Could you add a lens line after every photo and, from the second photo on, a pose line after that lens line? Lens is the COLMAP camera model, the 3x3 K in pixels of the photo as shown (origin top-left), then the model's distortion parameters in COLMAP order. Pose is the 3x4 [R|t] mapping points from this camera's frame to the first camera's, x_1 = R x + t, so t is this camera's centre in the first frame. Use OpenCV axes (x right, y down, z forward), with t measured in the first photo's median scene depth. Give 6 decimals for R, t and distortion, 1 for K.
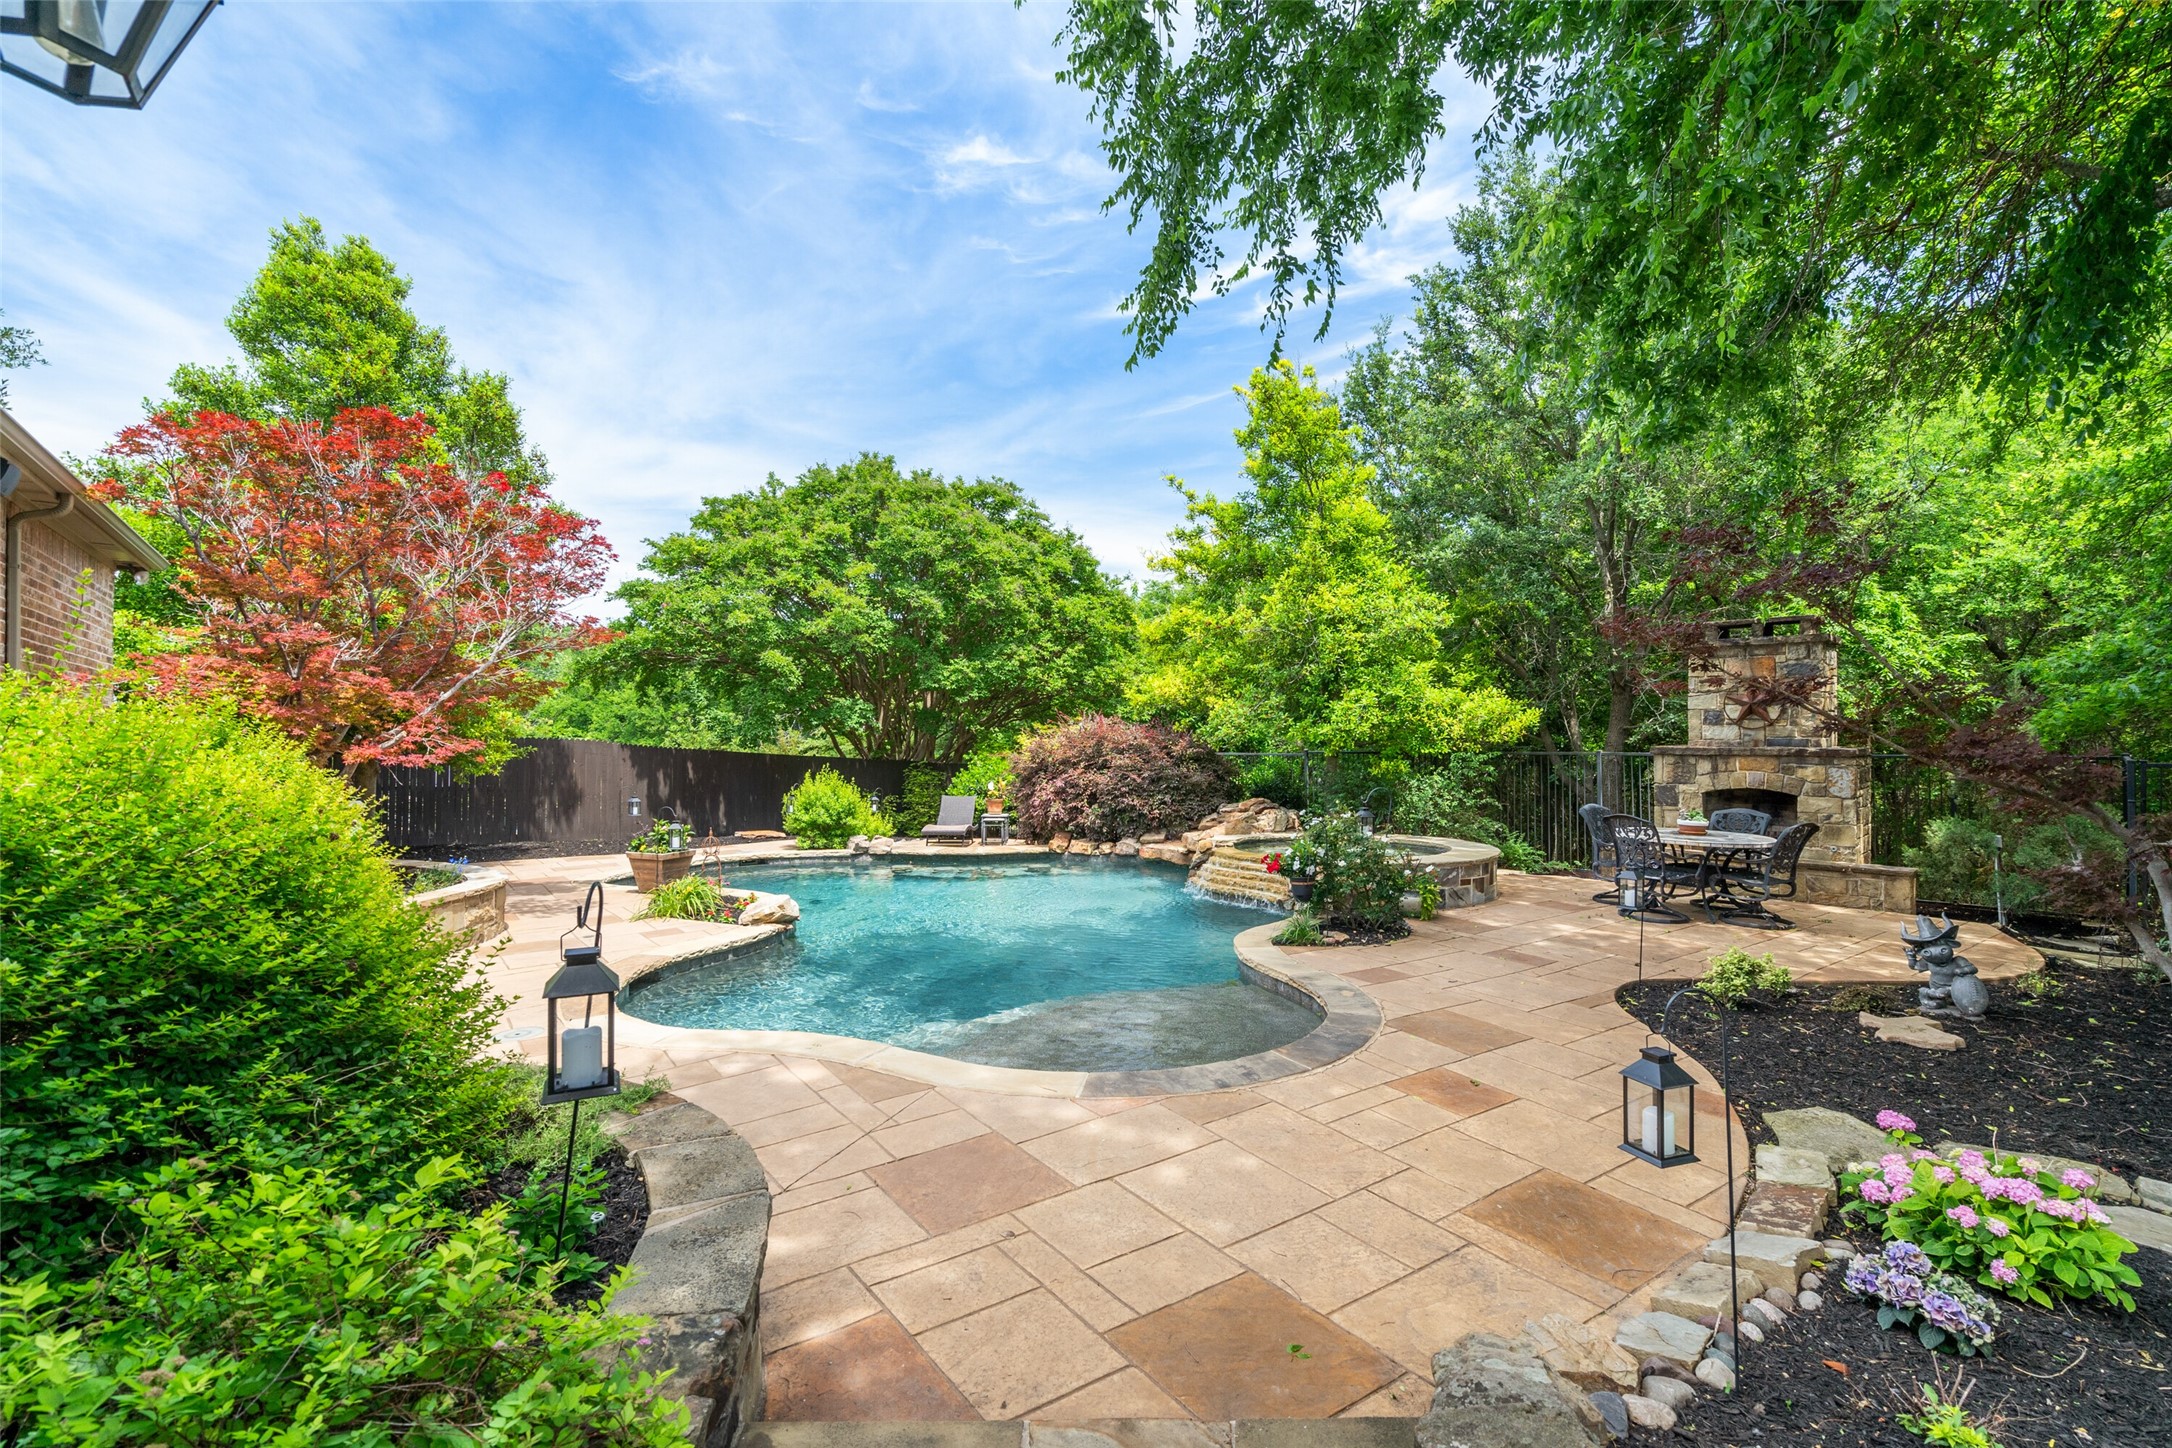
lens RADIAL K [[992.3, 0, 1083.1], [0, 992.3, 733.9], [0, 0, 1]] dist [0.010035, 0.000221]
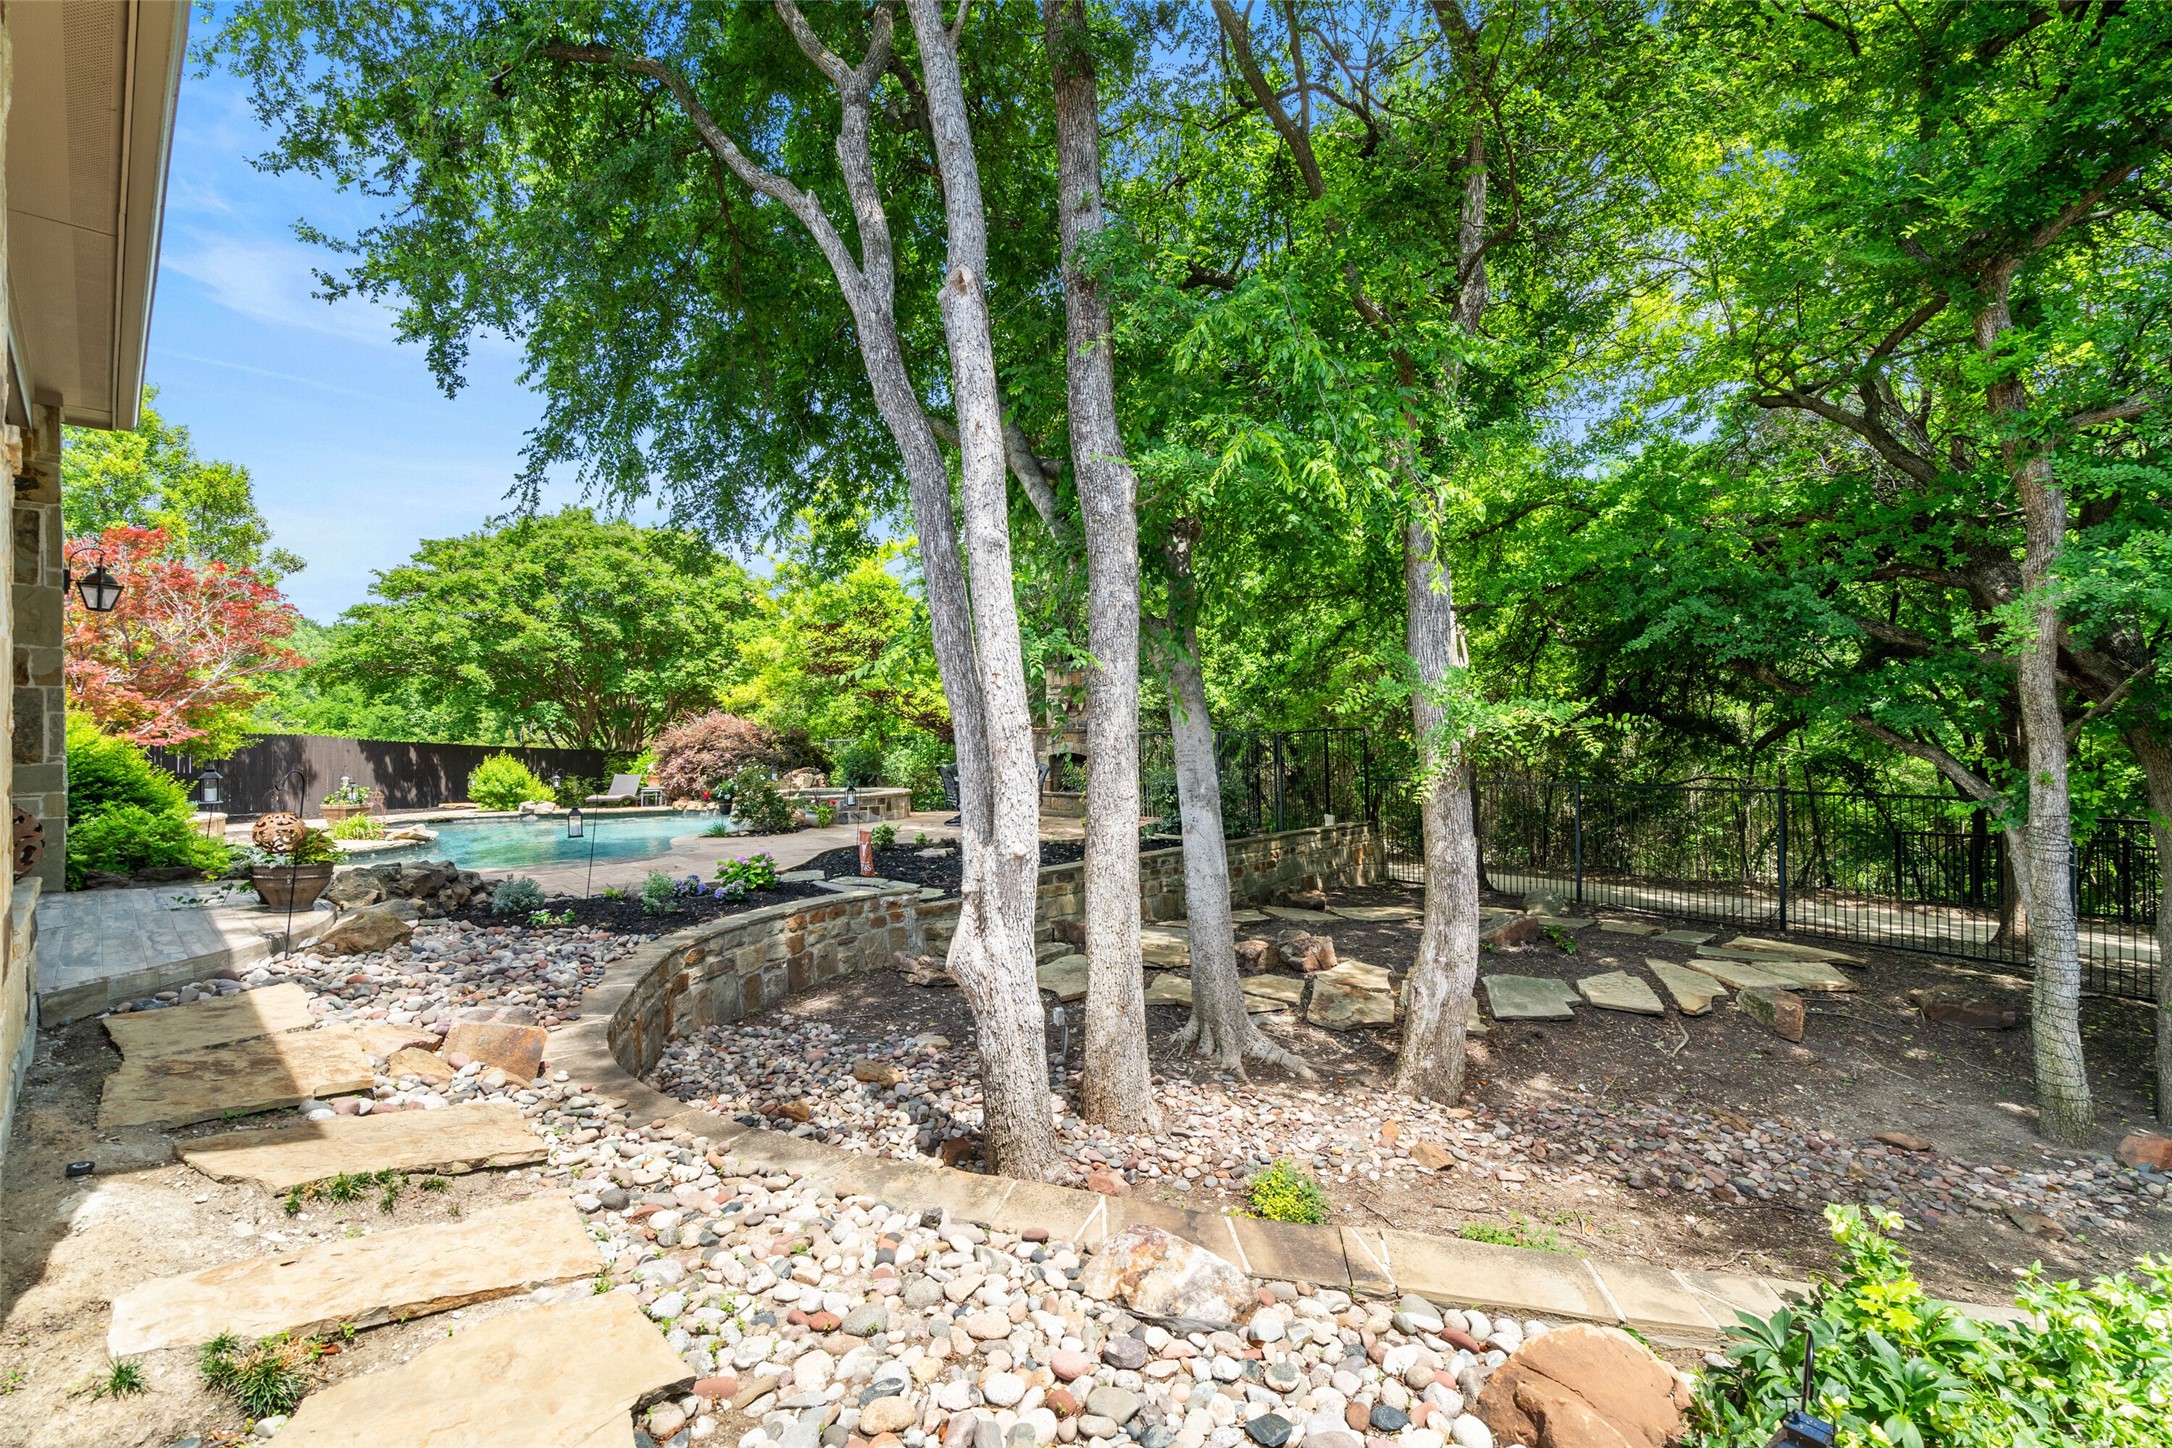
lens RADIAL K [[992.3, 0, 1090.5], [0, 992.3, 721.8], [0, 0, 1]] dist [0.010035, 0.000221]
pose [[0.986096, -0.007088, 0.166027, 0.253084], [0.008639, 0.999925, -0.008624, 0.009011], [-0.165954, 0.009939, 0.986083, -0.392900]]
